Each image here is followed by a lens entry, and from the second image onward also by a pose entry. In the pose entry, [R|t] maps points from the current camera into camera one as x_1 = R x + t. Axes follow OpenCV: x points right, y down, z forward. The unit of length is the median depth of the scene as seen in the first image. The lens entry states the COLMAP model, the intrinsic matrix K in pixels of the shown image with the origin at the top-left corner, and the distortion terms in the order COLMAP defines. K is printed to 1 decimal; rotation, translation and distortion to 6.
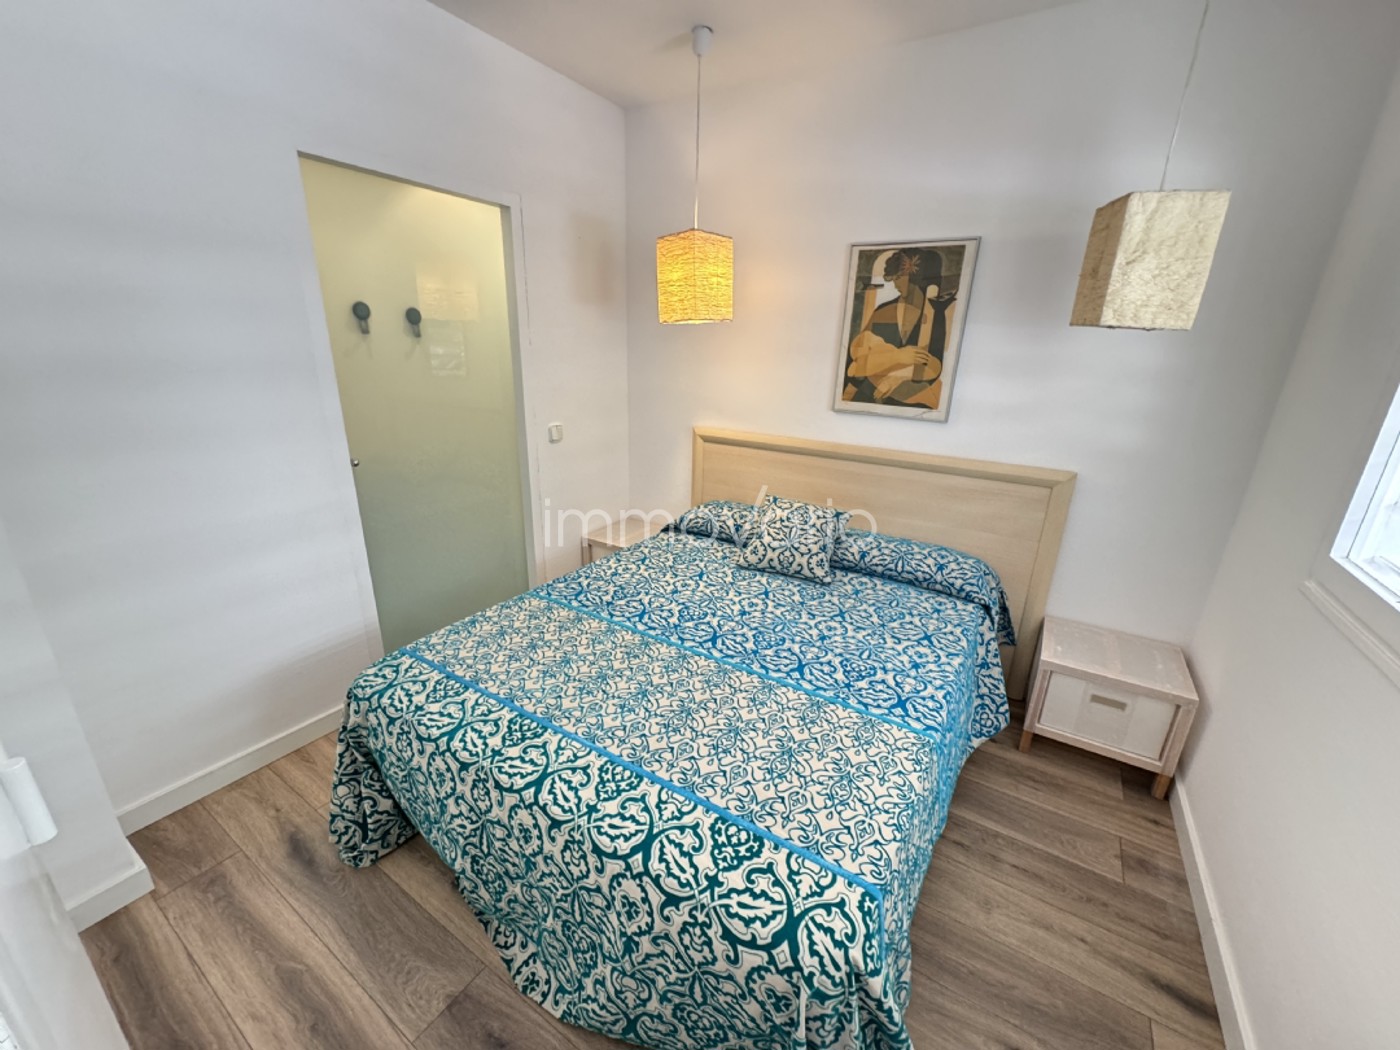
lens RADIAL K [[557.7, 0, 701.3], [0, 557.7, 529.4], [0, 0, 1]] dist [-0.002458, 0.000088]
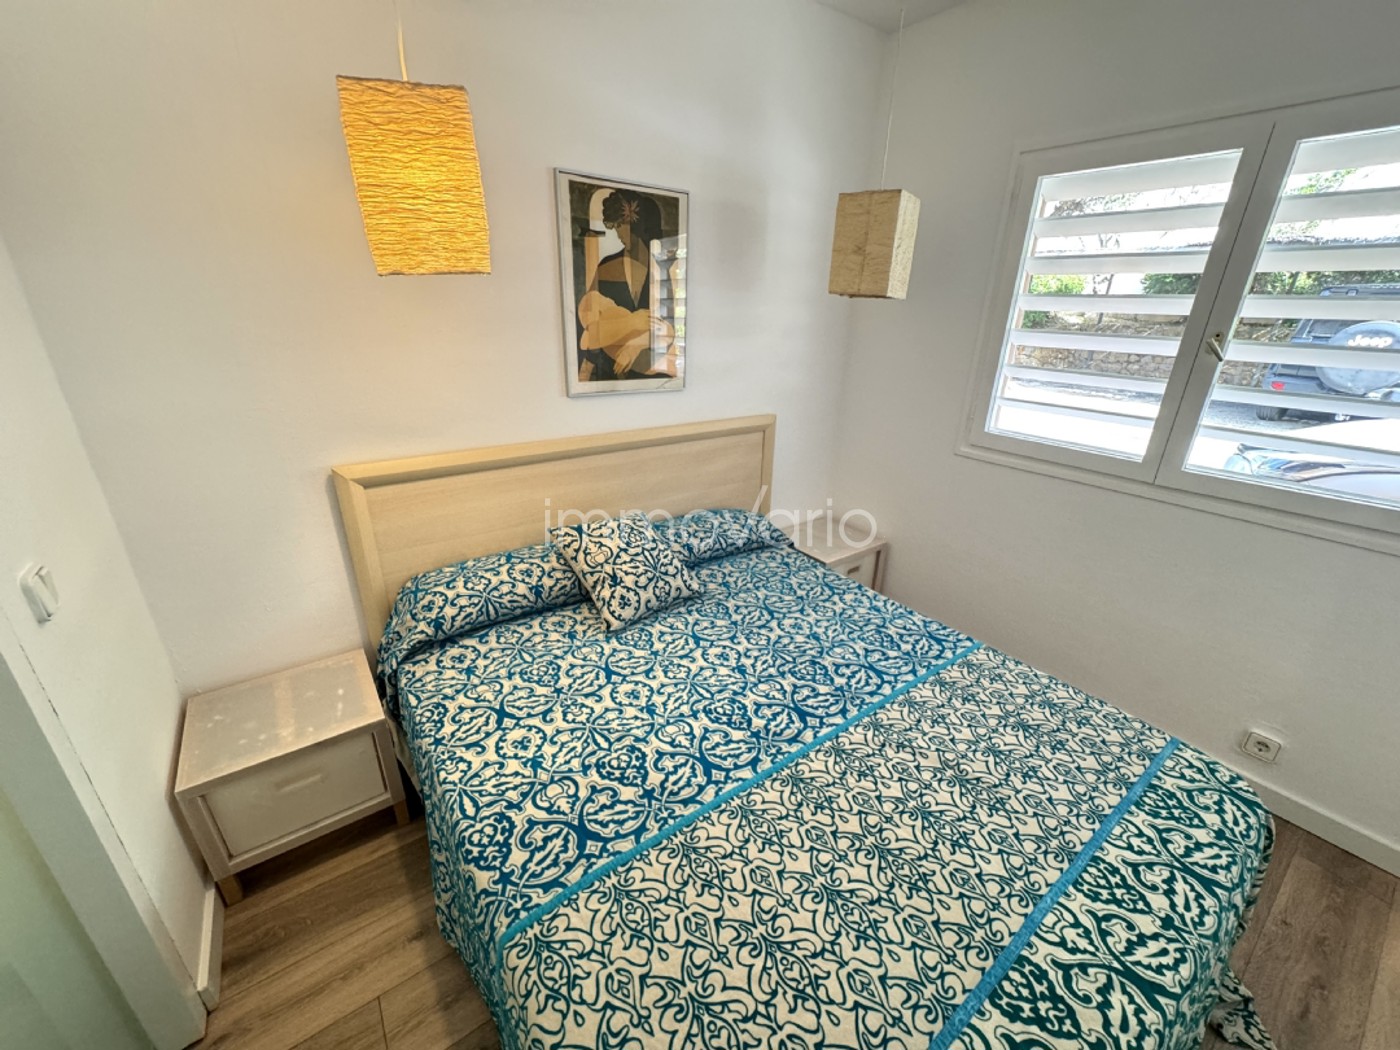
lens RADIAL K [[557.7, 0, 701.3], [0, 557.7, 529.4], [0, 0, 1]] dist [-0.002458, 0.000088]
pose [[0.365538, -0.364471, 0.856471, -0.482670], [0.283724, 0.919989, 0.270409, -0.229502], [-0.886500, 0.144157, 0.439700, 0.603059]]
